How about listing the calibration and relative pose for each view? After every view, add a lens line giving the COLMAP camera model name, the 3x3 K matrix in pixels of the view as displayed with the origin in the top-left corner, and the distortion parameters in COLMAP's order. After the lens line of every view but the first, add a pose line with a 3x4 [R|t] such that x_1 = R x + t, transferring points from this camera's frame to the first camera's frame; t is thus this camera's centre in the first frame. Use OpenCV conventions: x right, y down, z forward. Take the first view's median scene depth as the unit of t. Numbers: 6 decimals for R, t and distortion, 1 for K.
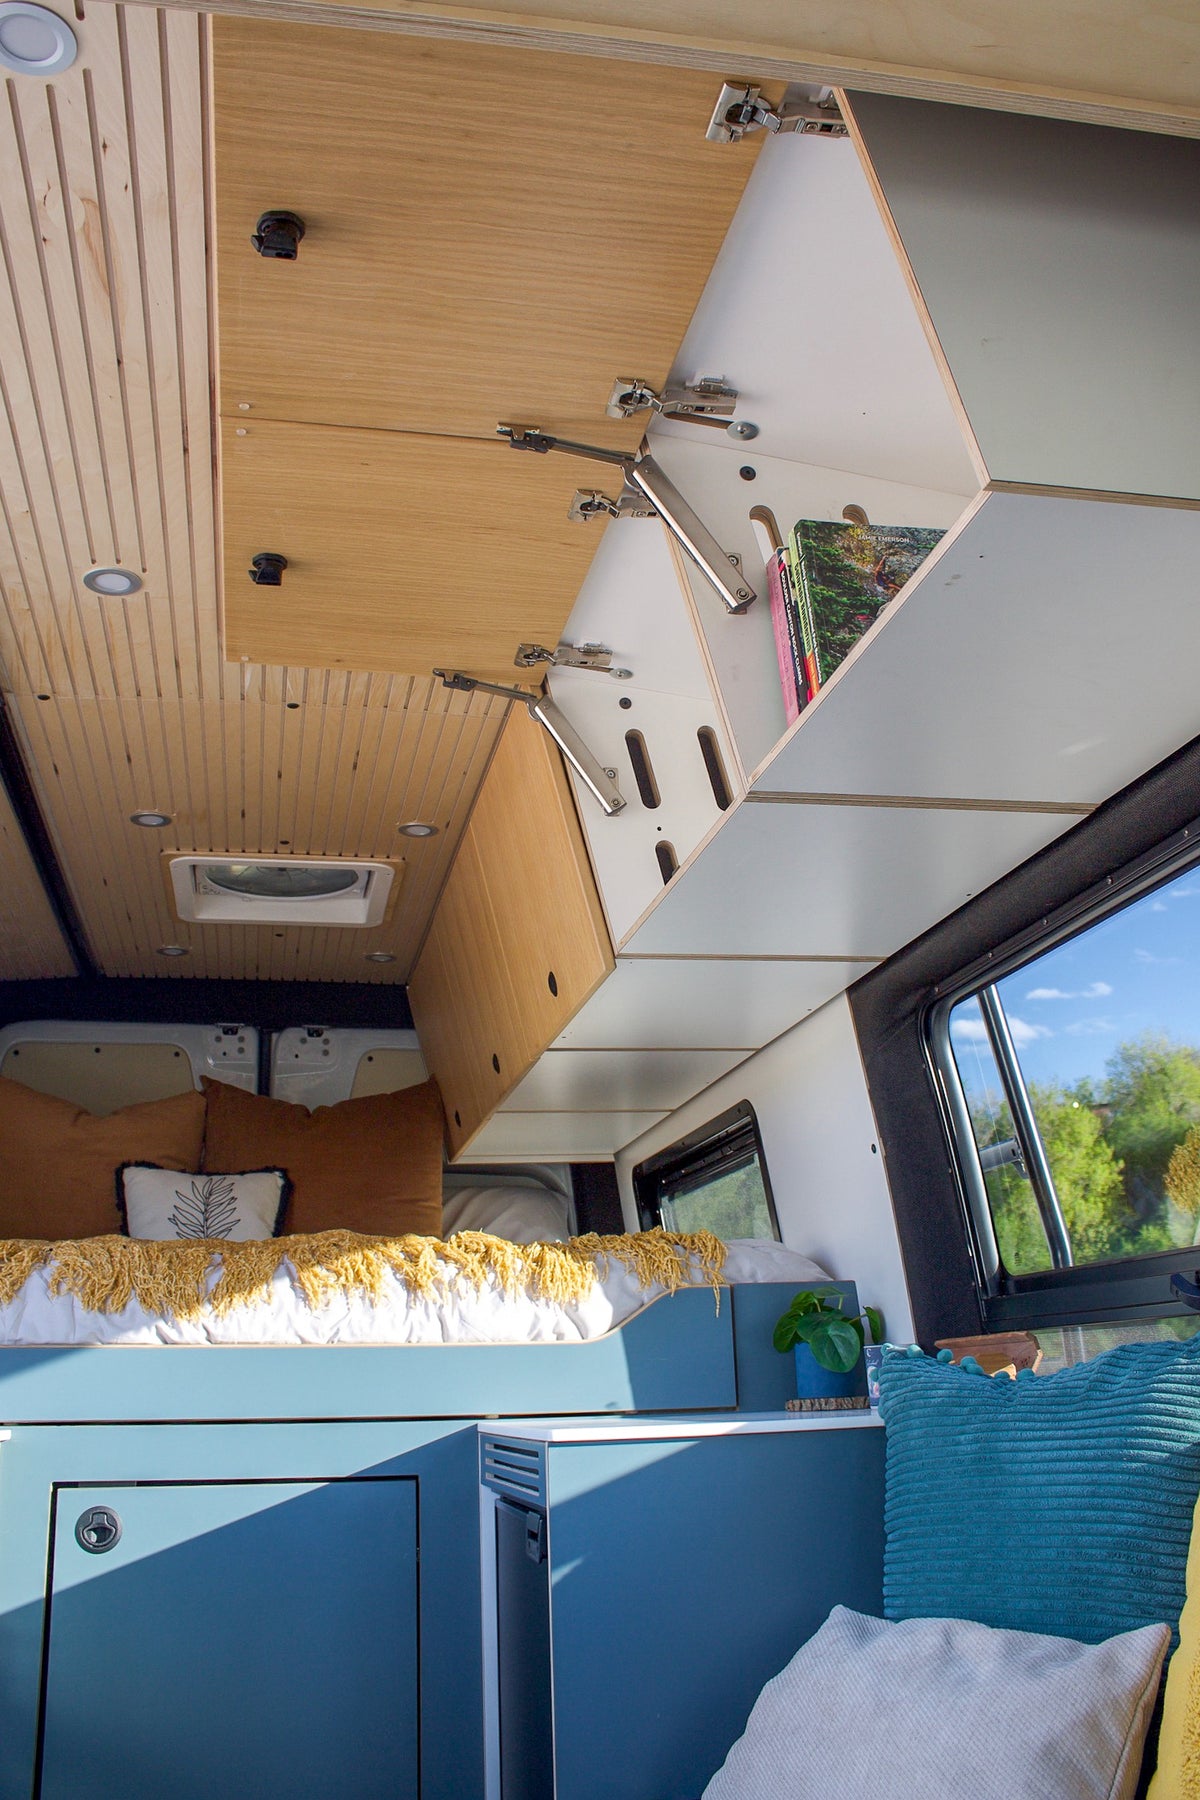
lens RADIAL K [[1605.2, 0, 599.3], [0, 1605.2, 826.5], [0, 0, 1]] dist [-0.118966, 0.005875]
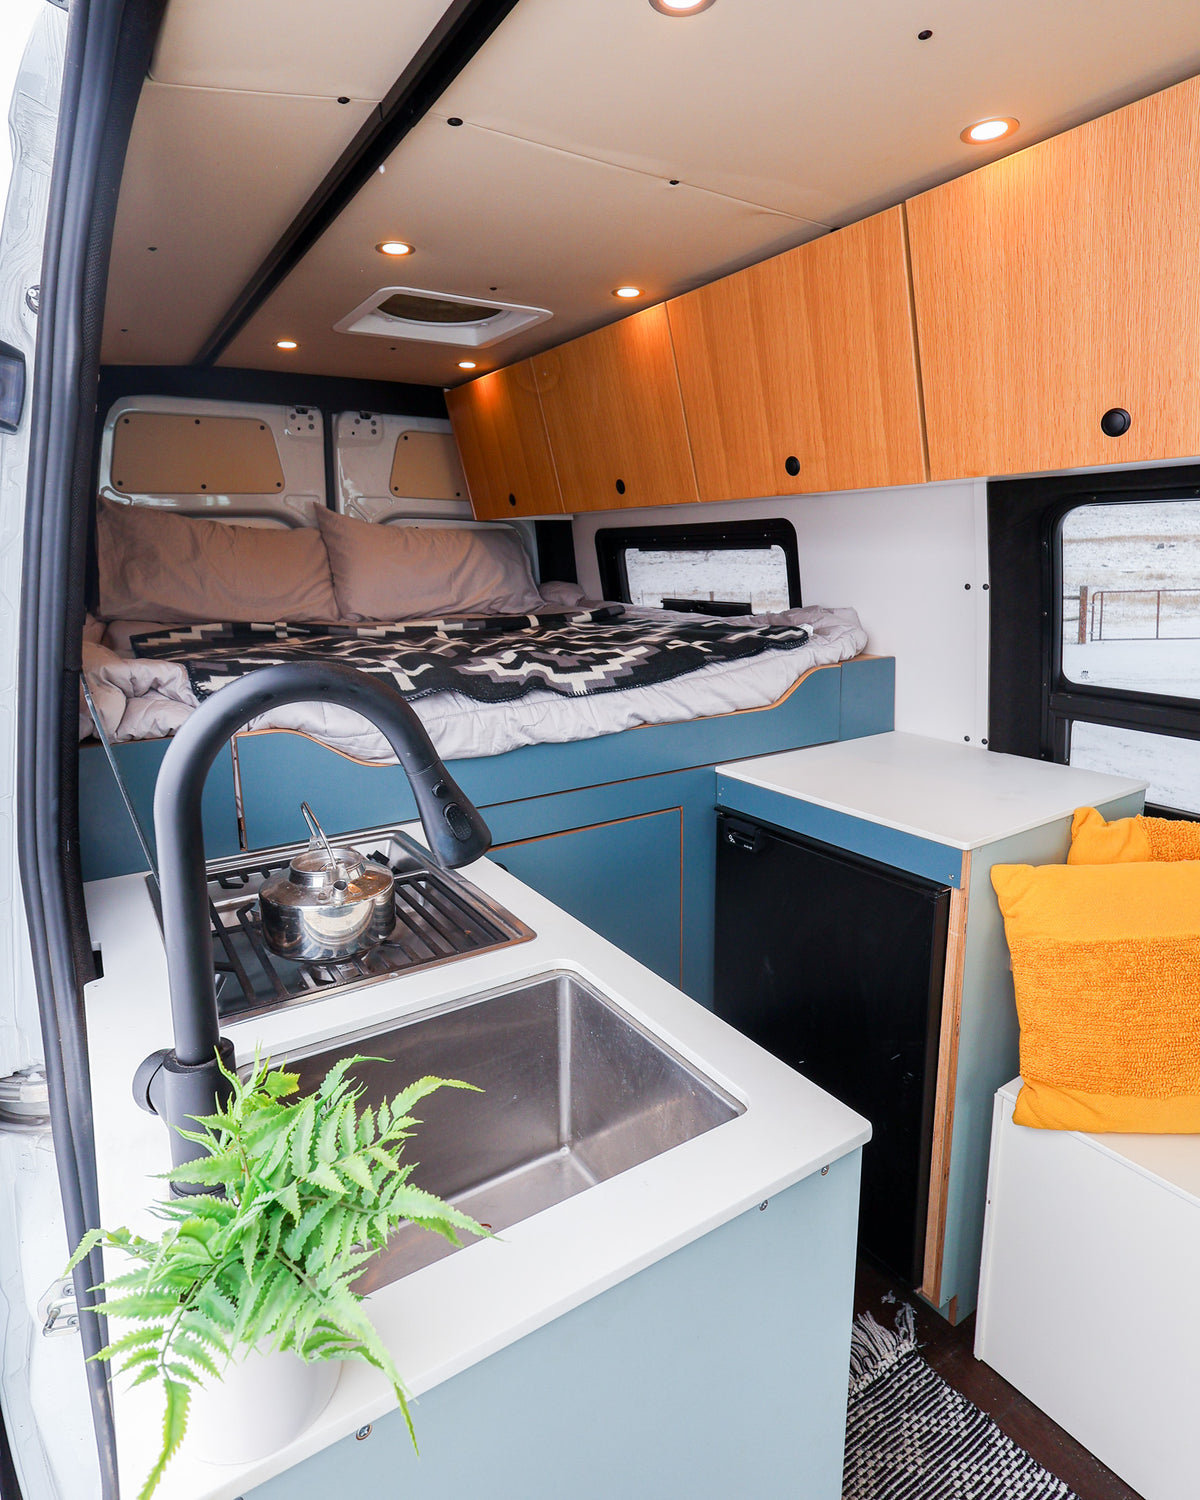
lens RADIAL K [[821.0, 0, 600.4], [0, 821.0, 708.7], [0, 0, 1]] dist [-0.001408, 0.000716]
pose [[0.930953, -0.046482, 0.362169, -0.327103], [-0.139829, 0.870873, 0.471199, -0.013302], [-0.337306, -0.489305, 0.804242, 0.321392]]
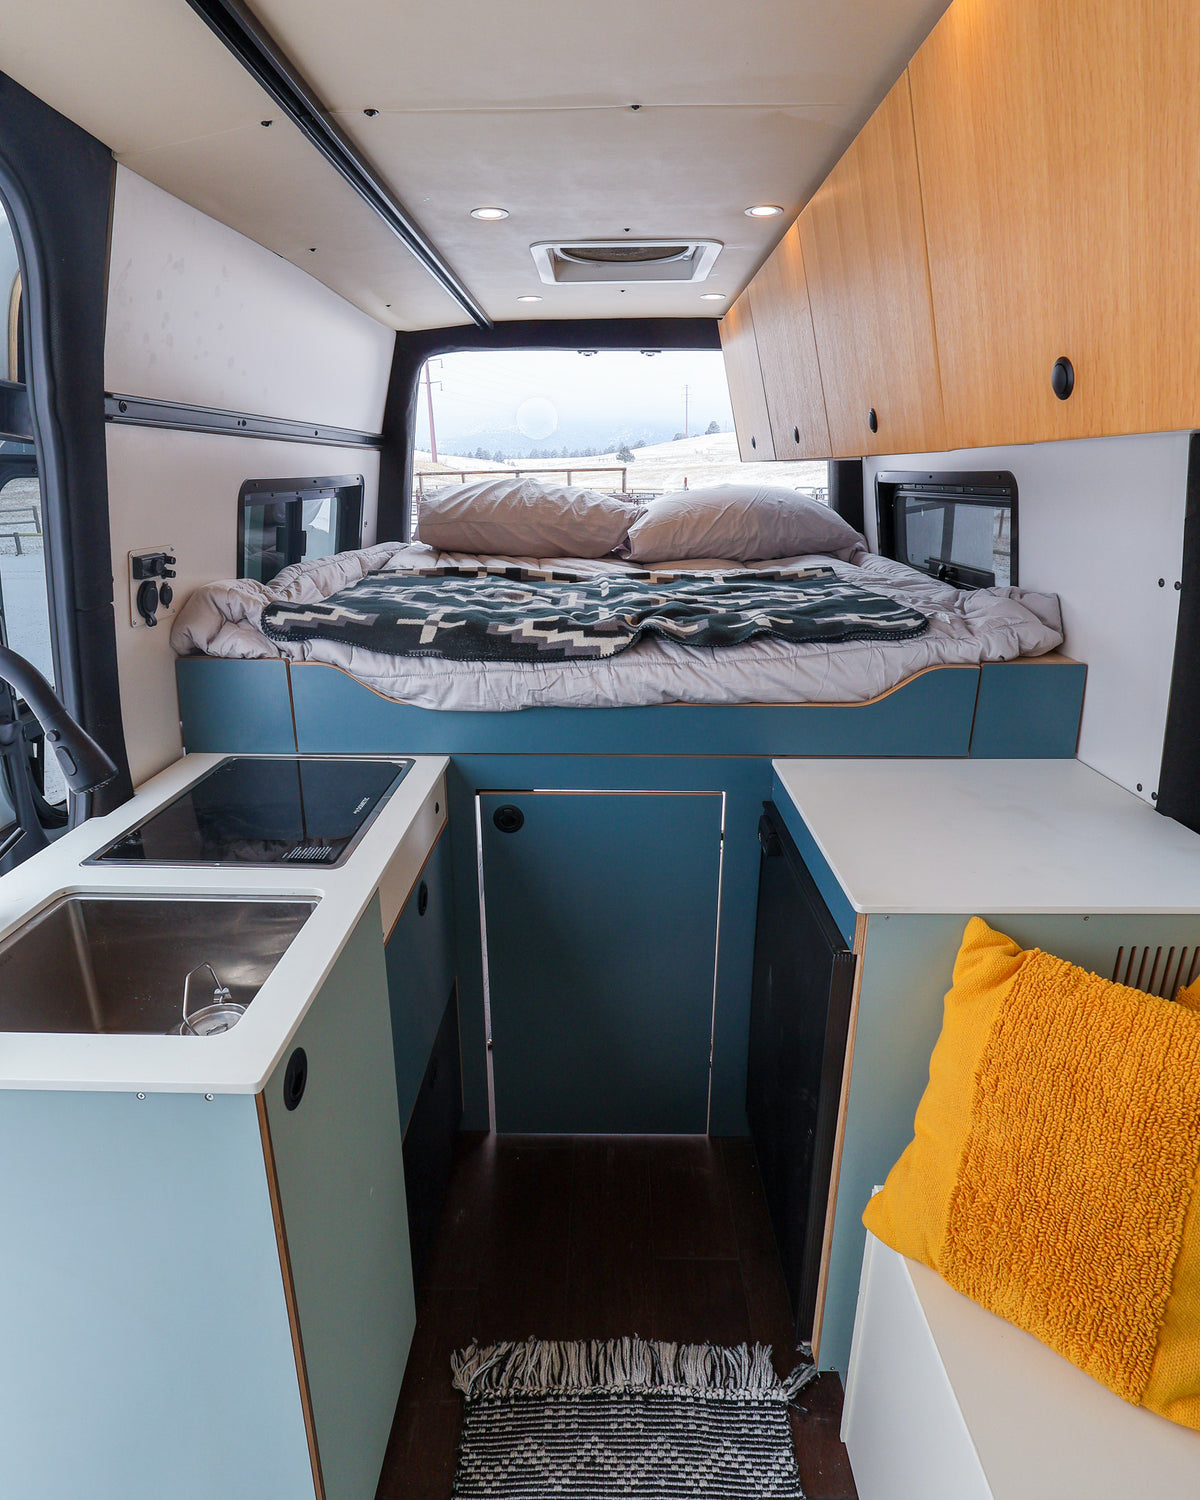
lens RADIAL K [[829.1, 0, 591.5], [0, 829.1, 747.7], [0, 0, 1]] dist [0.002565, 0.001343]
pose [[0.974387, 0.098073, -0.202364, -0.062777], [0.048240, 0.787780, 0.614065, -0.056515], [0.219641, -0.608099, 0.762871, 0.308629]]
